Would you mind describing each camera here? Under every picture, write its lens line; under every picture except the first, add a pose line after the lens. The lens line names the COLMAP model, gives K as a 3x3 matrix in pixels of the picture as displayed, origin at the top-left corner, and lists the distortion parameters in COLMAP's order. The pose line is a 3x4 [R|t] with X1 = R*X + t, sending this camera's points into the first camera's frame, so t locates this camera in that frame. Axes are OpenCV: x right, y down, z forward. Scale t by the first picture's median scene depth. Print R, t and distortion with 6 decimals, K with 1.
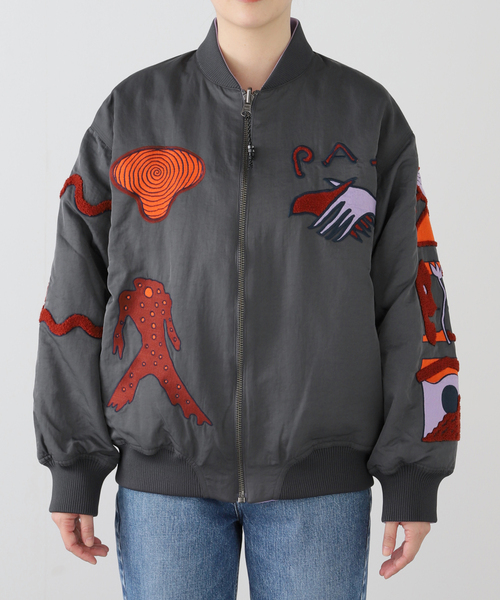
lens RADIAL K [[2008.6, 0, 255.2], [0, 2008.6, 296.2], [0, 0, 1]] dist [-0.016596, 0.000000]
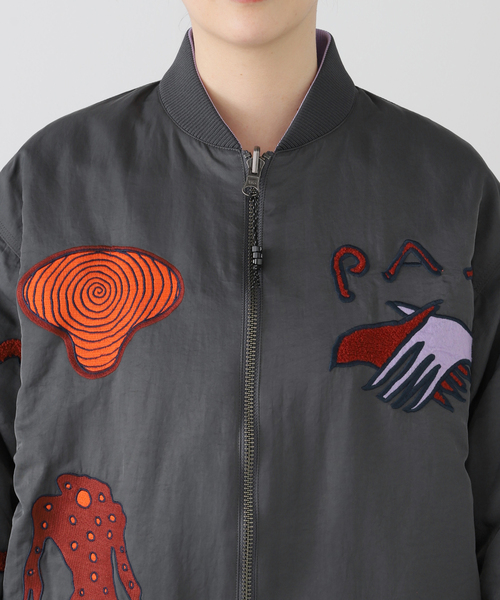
lens RADIAL K [[1949.2, 0, 263.7], [0, 1949.2, 309.1], [0, 0, 1]] dist [0.347624, 0.000000]
pose [[0.998061, -0.004661, 0.062076, -0.036361], [0.005719, 0.999841, -0.016866, -0.046694], [-0.061988, 0.017188, 0.997929, 0.431134]]
